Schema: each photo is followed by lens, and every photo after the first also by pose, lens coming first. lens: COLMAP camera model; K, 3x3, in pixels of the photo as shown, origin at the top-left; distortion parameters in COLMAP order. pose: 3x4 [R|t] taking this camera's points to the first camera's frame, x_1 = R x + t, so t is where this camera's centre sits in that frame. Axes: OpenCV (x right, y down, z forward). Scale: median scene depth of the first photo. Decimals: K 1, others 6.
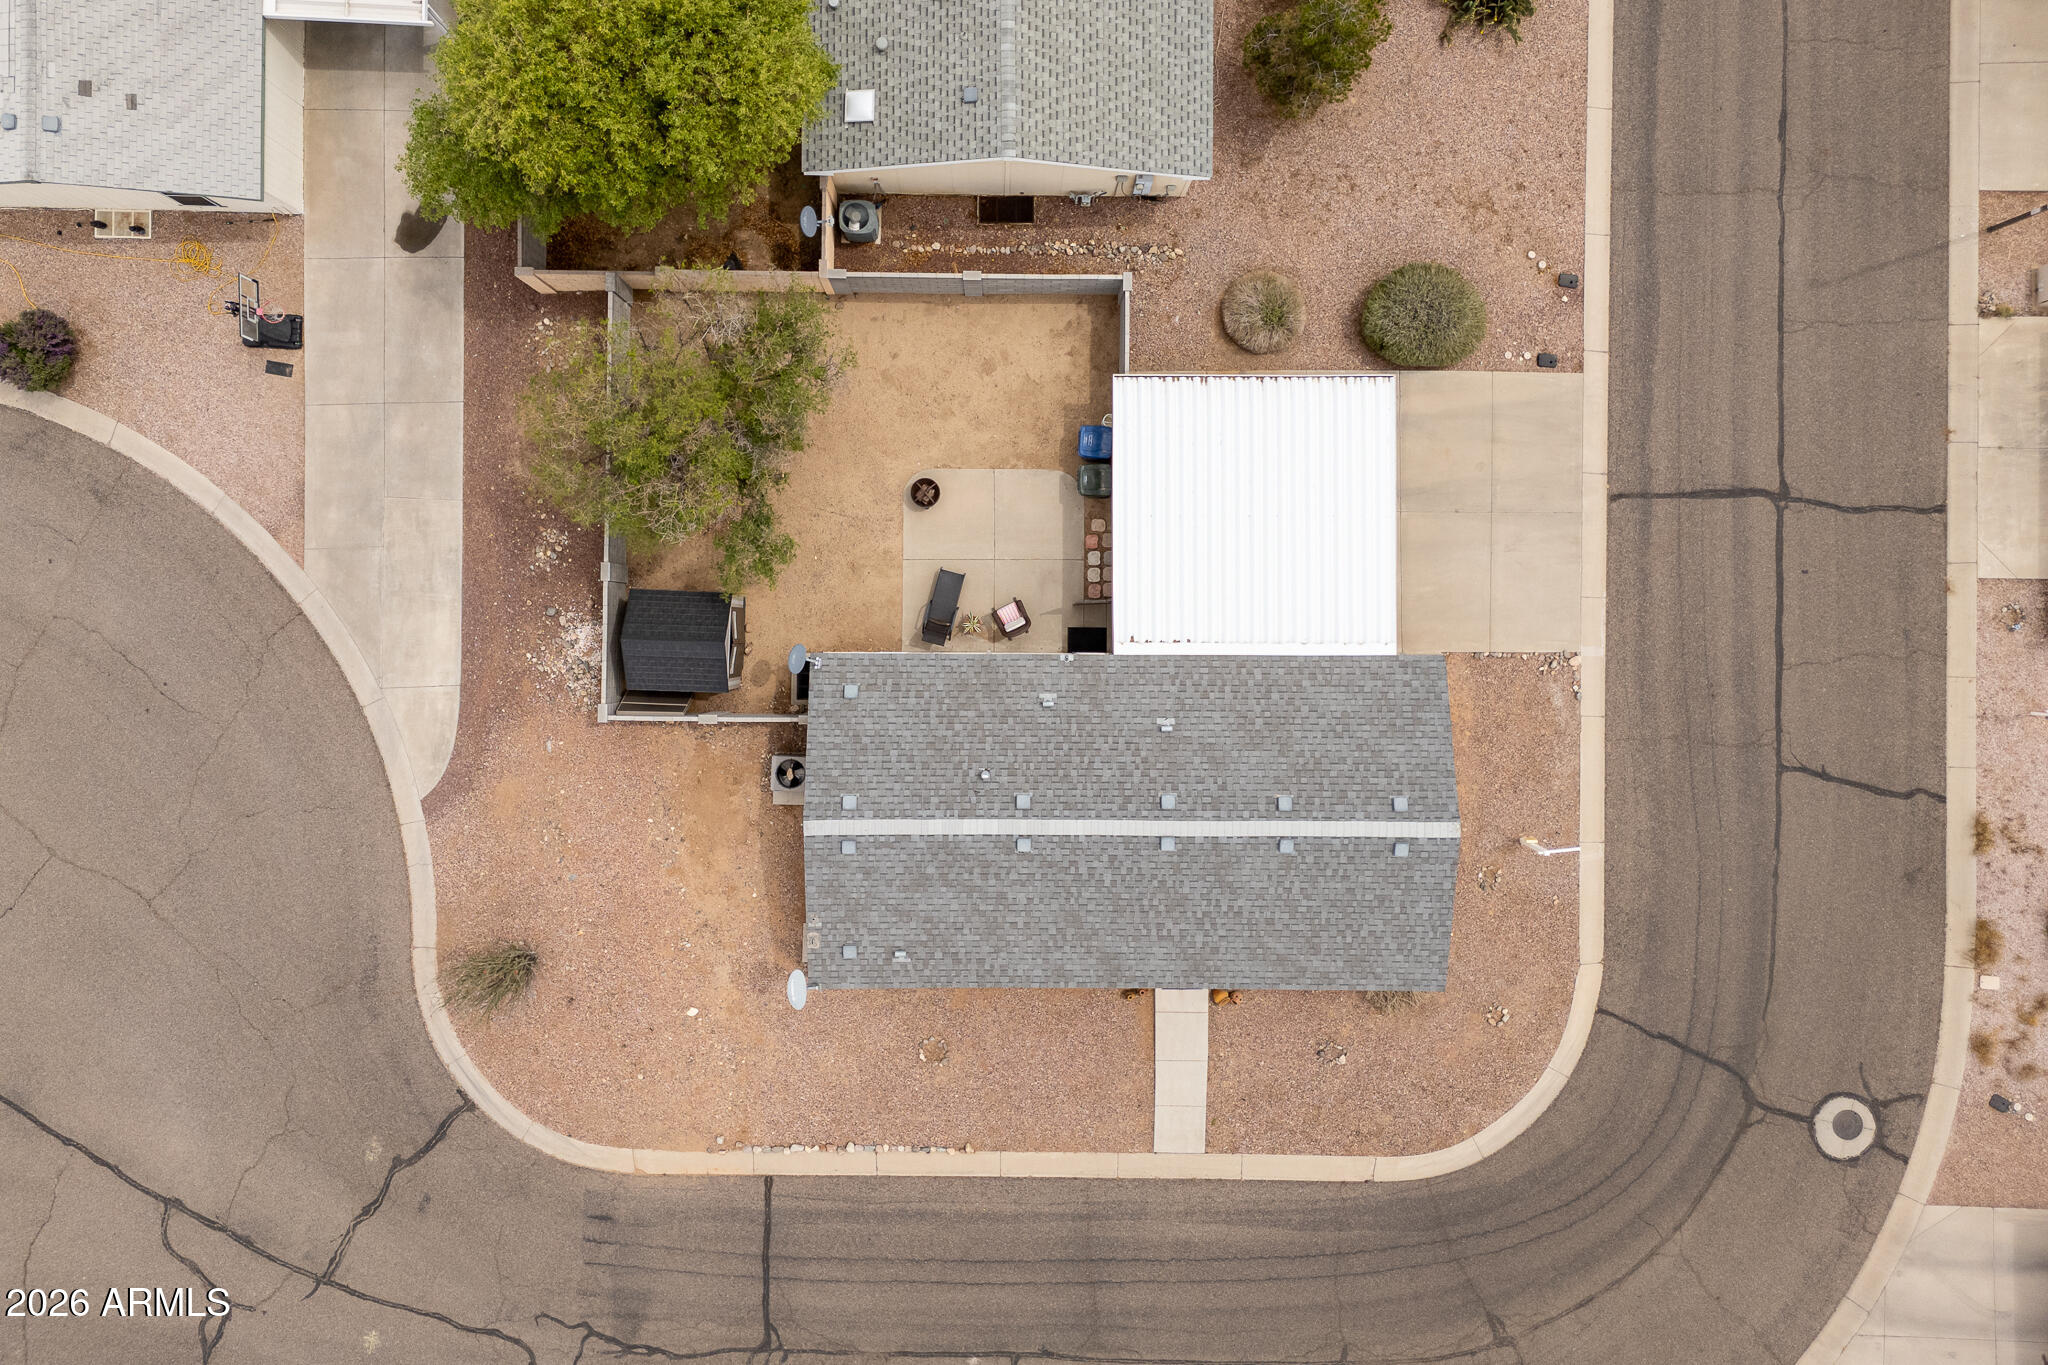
lens RADIAL K [[1505.1, 0, 1020.1], [0, 1505.1, 692.8], [0, 0, 1]] dist [0.068233, -0.065299]
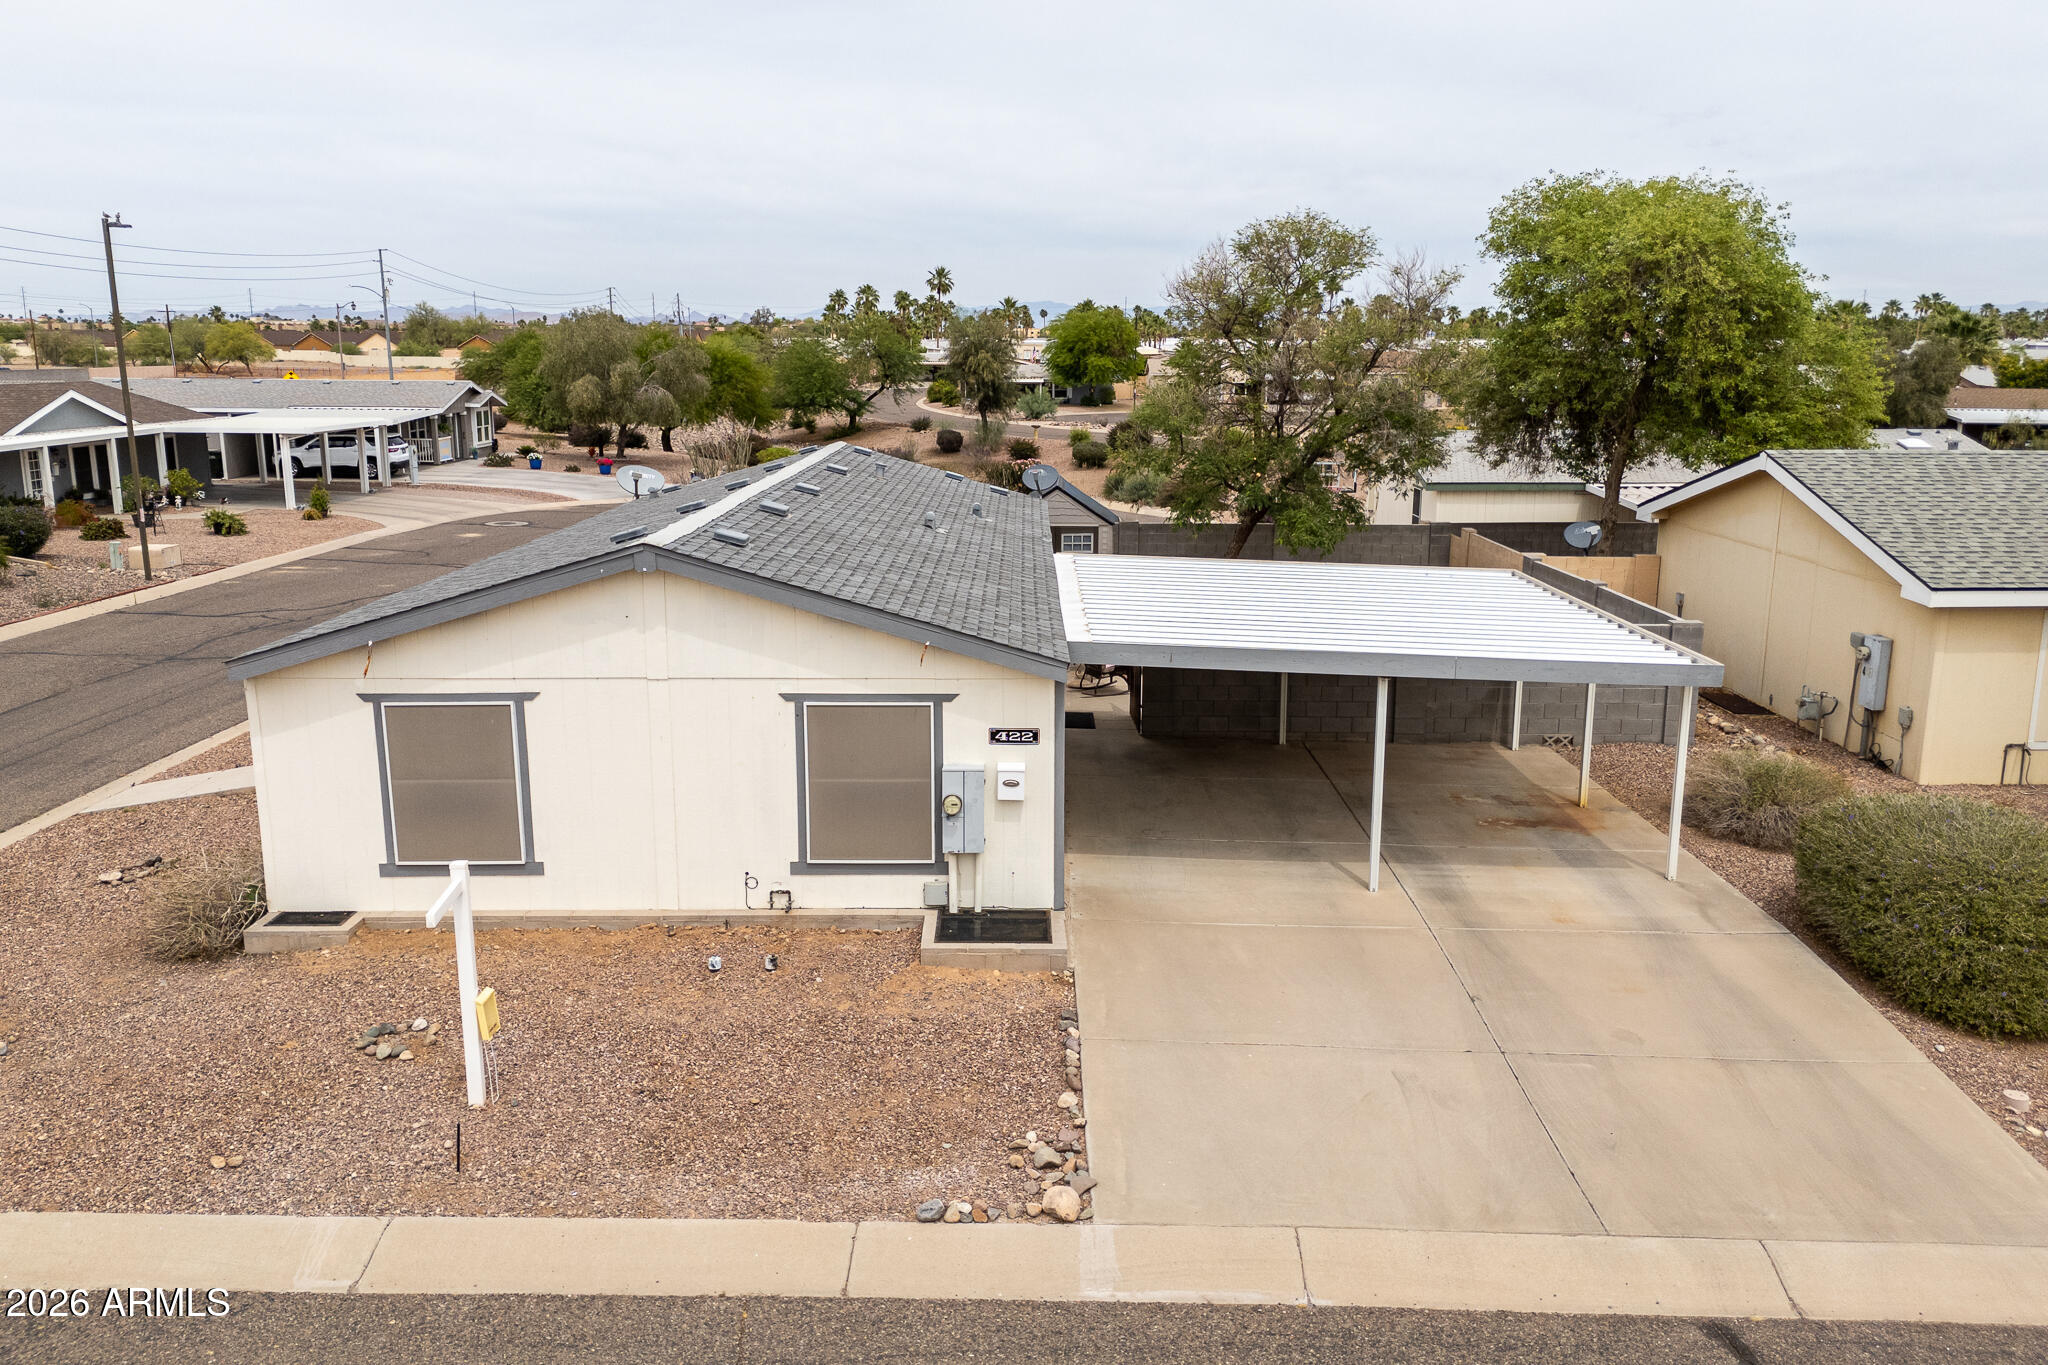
lens RADIAL K [[1505.1, 0, 1025.3], [0, 1505.1, 649.6], [0, 0, 1]] dist [0.068233, -0.065299]
pose [[0.002469, 0.179748, -0.983710, 0.619107], [-0.999996, -0.000533, -0.002608, -0.014067], [-0.000993, 0.983713, 0.179746, 0.850513]]
